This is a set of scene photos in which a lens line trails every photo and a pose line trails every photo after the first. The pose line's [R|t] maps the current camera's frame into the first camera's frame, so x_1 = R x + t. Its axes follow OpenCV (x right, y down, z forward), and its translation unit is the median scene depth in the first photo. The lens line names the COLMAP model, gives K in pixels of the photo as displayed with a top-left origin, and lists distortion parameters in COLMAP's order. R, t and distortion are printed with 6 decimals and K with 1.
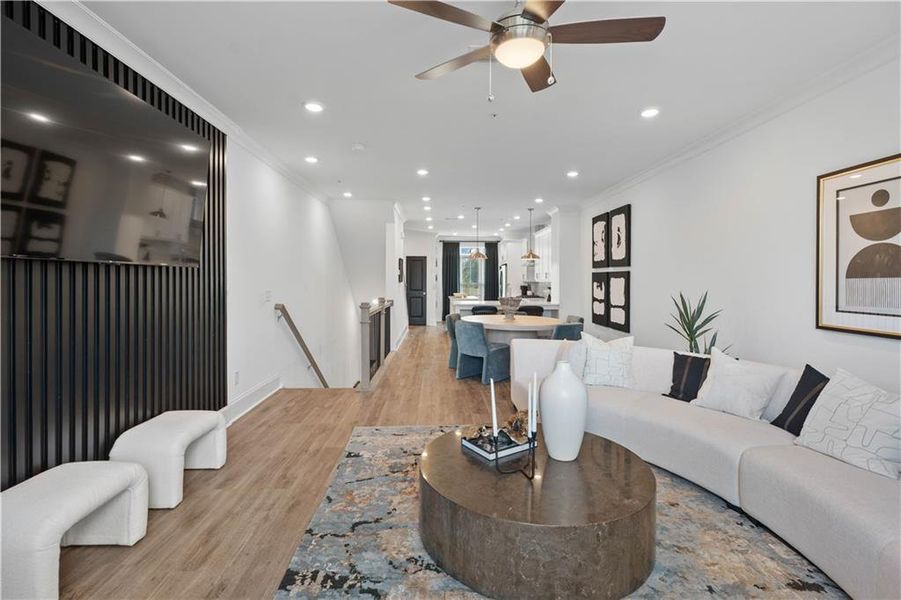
lens RADIAL K [[408.3, 0, 454.7], [0, 408.3, 281.3], [0, 0, 1]] dist [-0.001852, 0.000935]
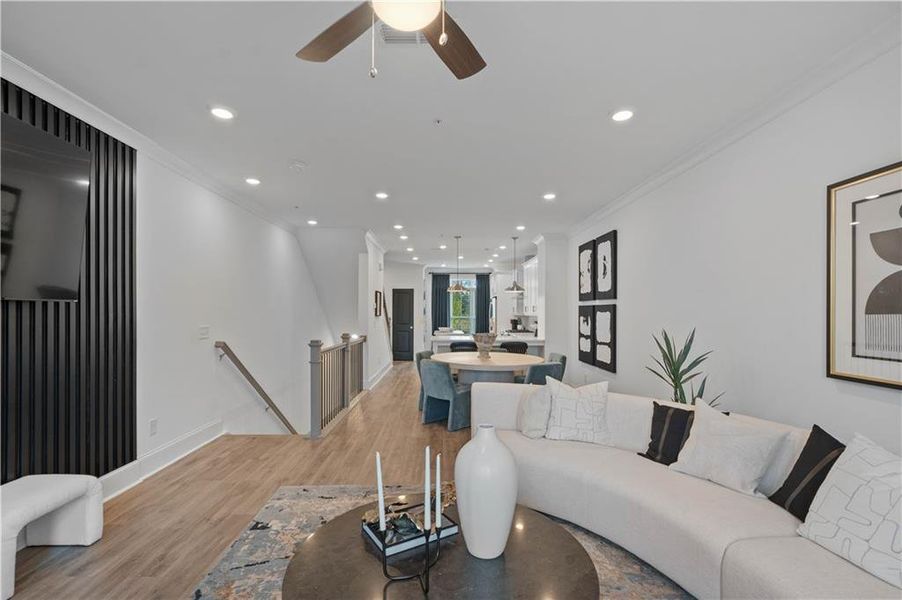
lens RADIAL K [[407.5, 0, 450.5], [0, 407.5, 313.0], [0, 0, 1]] dist [-0.001365, 0.000067]
pose [[0.999715, -0.001232, -0.023840, 0.088792], [0.001172, 0.999996, -0.002509, -0.004124], [0.023843, 0.002481, 0.999713, 0.097778]]
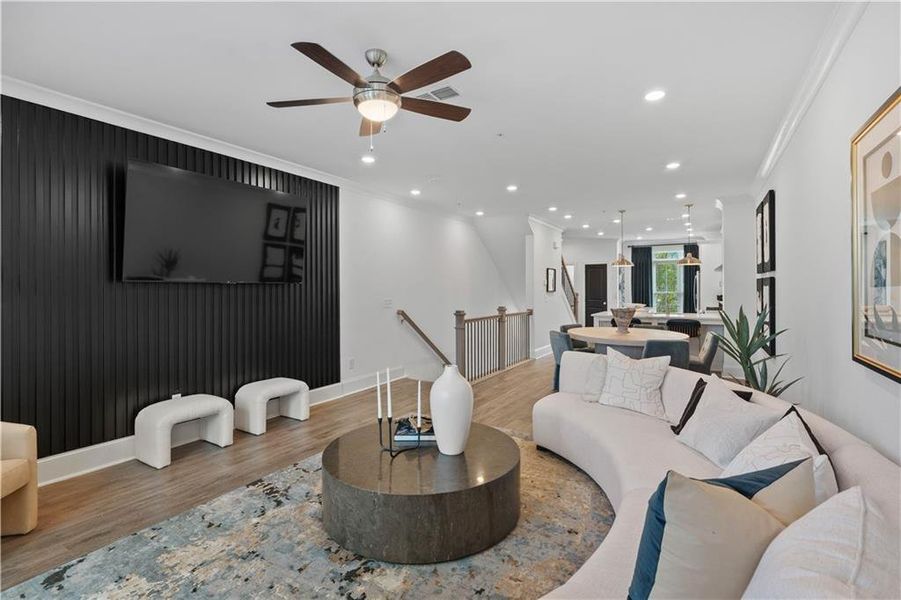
lens RADIAL K [[414.4, 0, 460.1], [0, 414.4, 289.2], [0, 0, 1]] dist [-0.001203, 0.000166]
pose [[0.838703, -0.007286, -0.544540, 0.368648], [0.006158, 0.999973, -0.003894, -0.002580], [0.544554, -0.000088, 0.838726, 0.028192]]
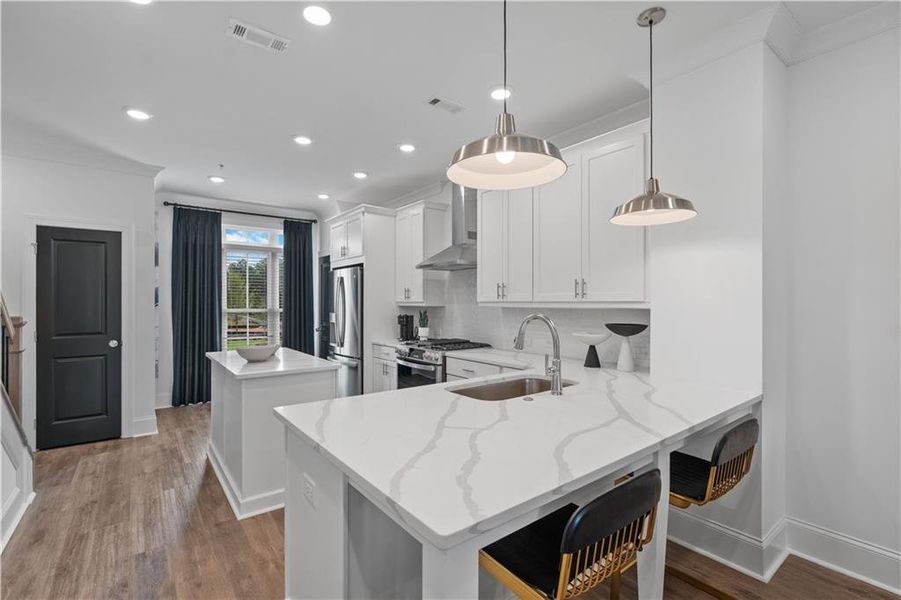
lens RADIAL K [[406.5, 0, 443.0], [0, 406.5, 303.6], [0, 0, 1]] dist [-0.001251, 0.000887]
pose [[0.826893, -0.004727, 0.562339, -0.082081], [0.004721, 0.999988, 0.001464, -0.004224], [-0.562339, 0.001445, 0.826905, 1.264536]]
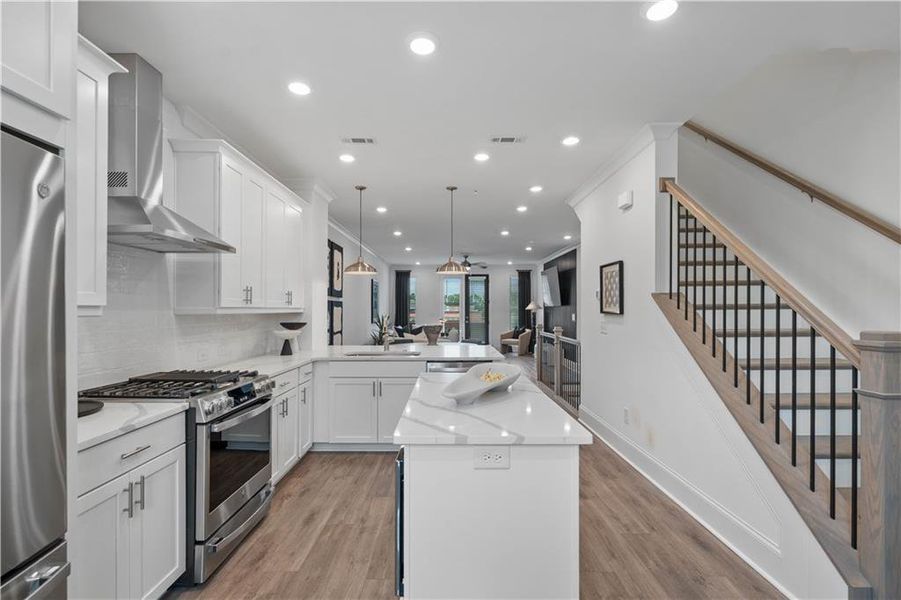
lens RADIAL K [[406.5, 0, 443.0], [0, 406.5, 303.6], [0, 0, 1]] dist [-0.001251, 0.000887]
pose [[-0.998456, -0.003531, 0.055437, 0.038248], [-0.003843, 0.999977, -0.005513, -0.007882], [-0.055416, -0.005718, -0.998447, 2.190744]]
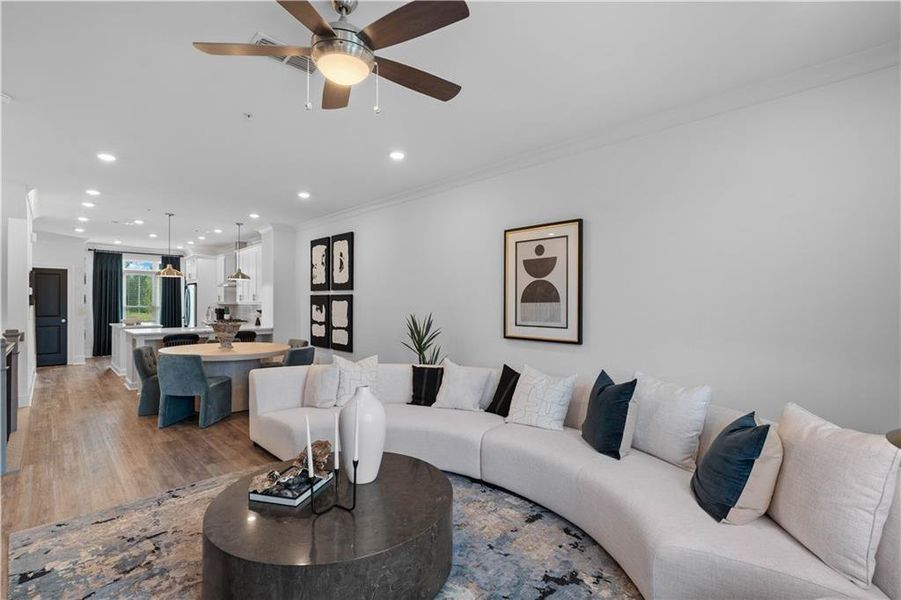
lens RADIAL K [[406.5, 0, 443.0], [0, 406.5, 303.6], [0, 0, 1]] dist [-0.001251, 0.000887]
pose [[0.748384, -0.003192, 0.663258, -0.104379], [0.001368, 0.999994, 0.003269, -0.004353], [-0.663264, -0.001539, 0.748384, 0.045804]]
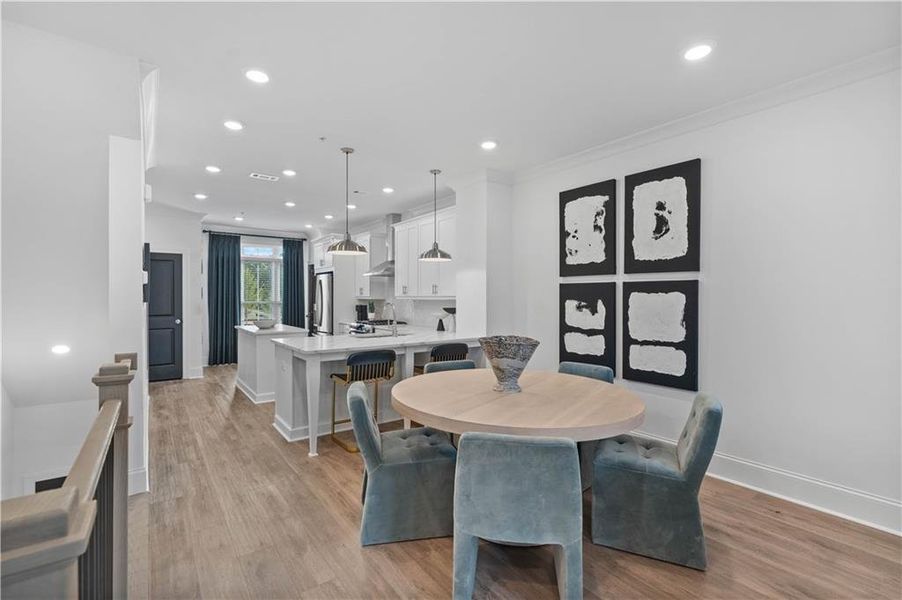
lens RADIAL K [[404.7, 0, 451.0], [0, 404.7, 300.0], [0, 0, 1]] dist [-0.008523, 0.000056]
pose [[0.826318, -0.007868, 0.563149, -0.164492], [0.004670, 0.999964, 0.007120, -0.003302], [-0.563185, -0.003253, 0.826325, 0.757506]]
